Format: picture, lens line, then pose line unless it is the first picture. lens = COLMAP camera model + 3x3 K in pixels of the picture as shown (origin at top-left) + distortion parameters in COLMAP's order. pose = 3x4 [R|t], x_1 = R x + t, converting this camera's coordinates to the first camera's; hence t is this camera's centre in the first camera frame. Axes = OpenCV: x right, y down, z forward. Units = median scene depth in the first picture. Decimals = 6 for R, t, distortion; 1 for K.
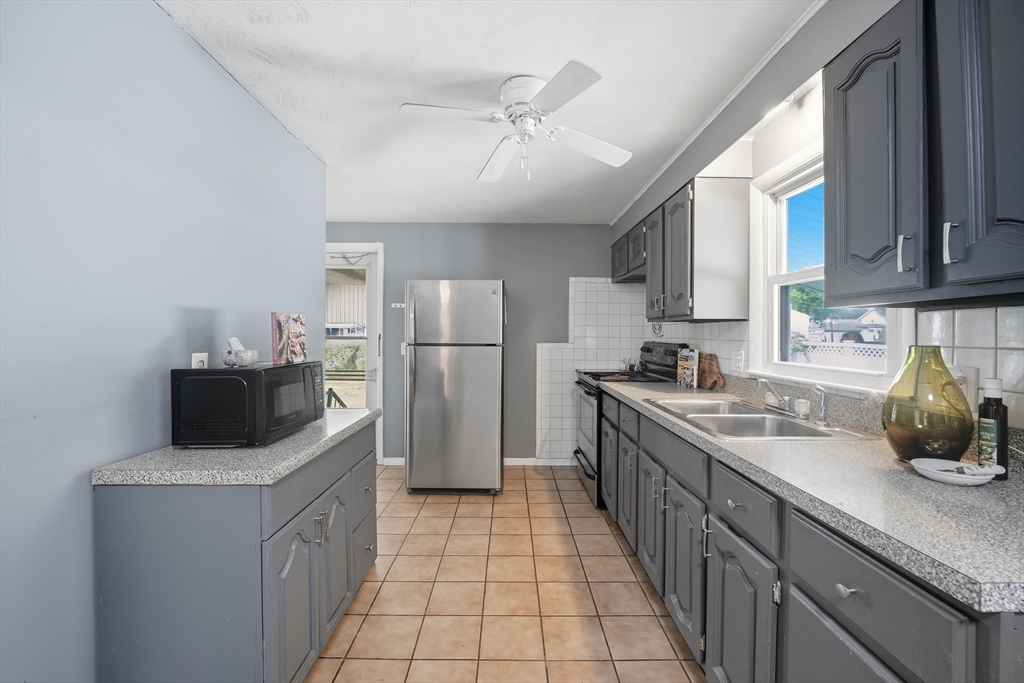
lens RADIAL K [[426.2, 0, 513.1], [0, 426.2, 335.2], [0, 0, 1]] dist [-0.009702, -0.000281]
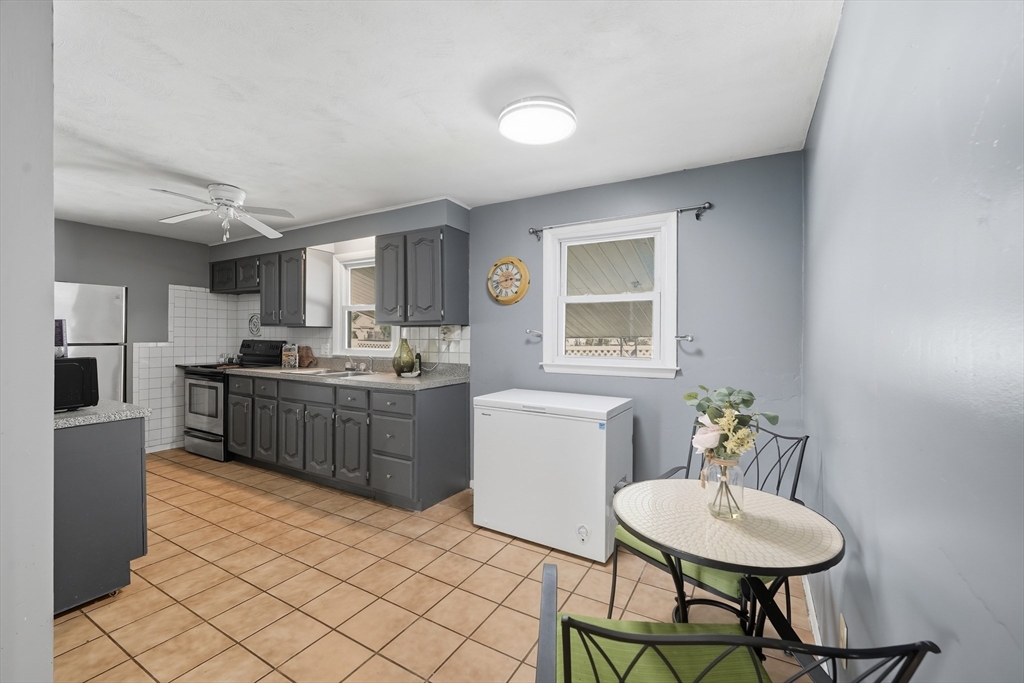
lens RADIAL K [[419.8, 0, 510.1], [0, 419.8, 335.9], [0, 0, 1]] dist [-0.008393, -0.000463]
pose [[0.504230, -0.002379, 0.863566, -0.686492], [0.000046, 0.999996, 0.002727, -0.002314], [-0.863569, -0.001335, 0.504228, -0.655280]]
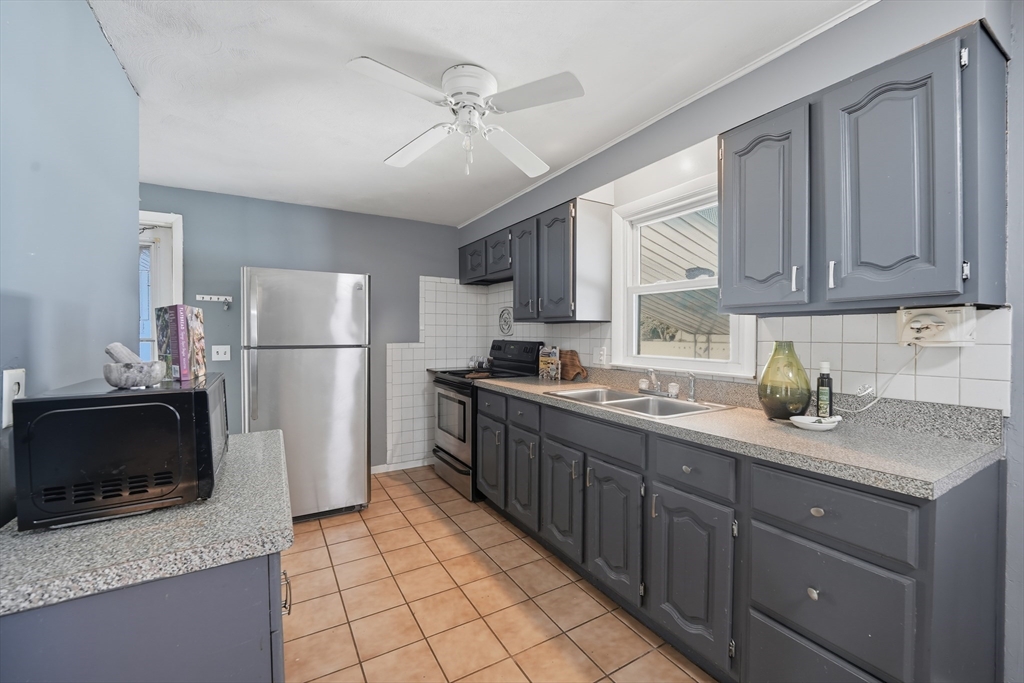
lens RADIAL K [[415.0, 0, 512.8], [0, 415.0, 339.5], [0, 0, 1]] dist [-0.006693, -0.000416]
pose [[0.866248, -0.011677, 0.499478, -0.297429], [0.005022, 0.999880, 0.014666, -0.003320], [-0.499589, -0.010196, 0.866202, 0.109917]]
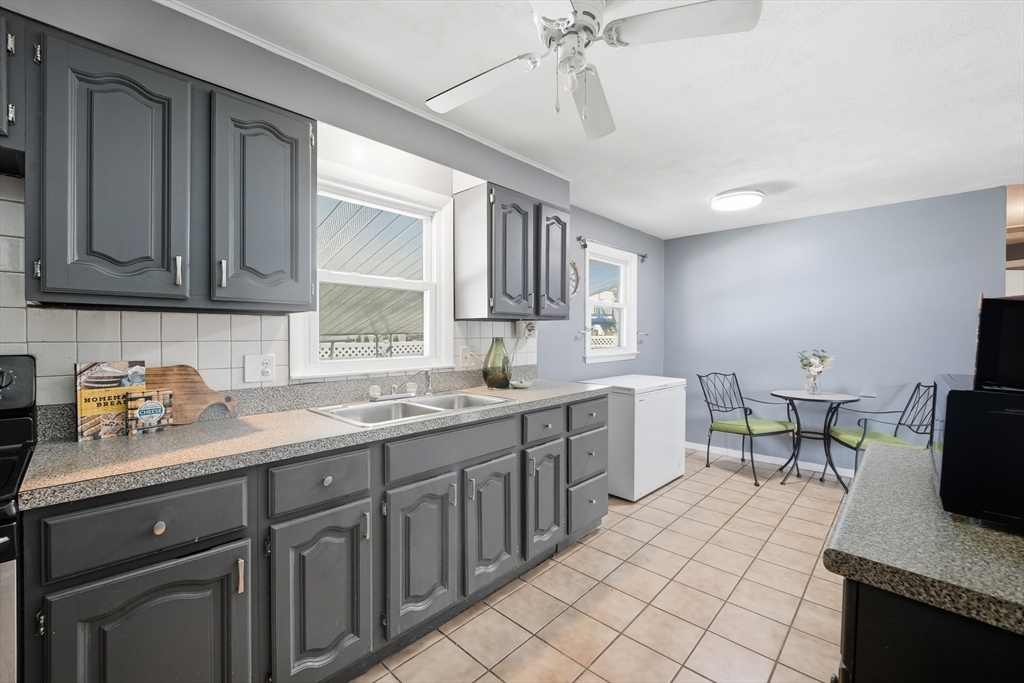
lens RADIAL K [[419.8, 0, 510.1], [0, 419.8, 335.9], [0, 0, 1]] dist [-0.008393, -0.000463]
pose [[-0.718666, -0.009781, 0.695287, -0.334549], [-0.001318, 0.999918, 0.012703, -0.006179], [-0.695354, 0.008213, -0.718620, 1.325942]]
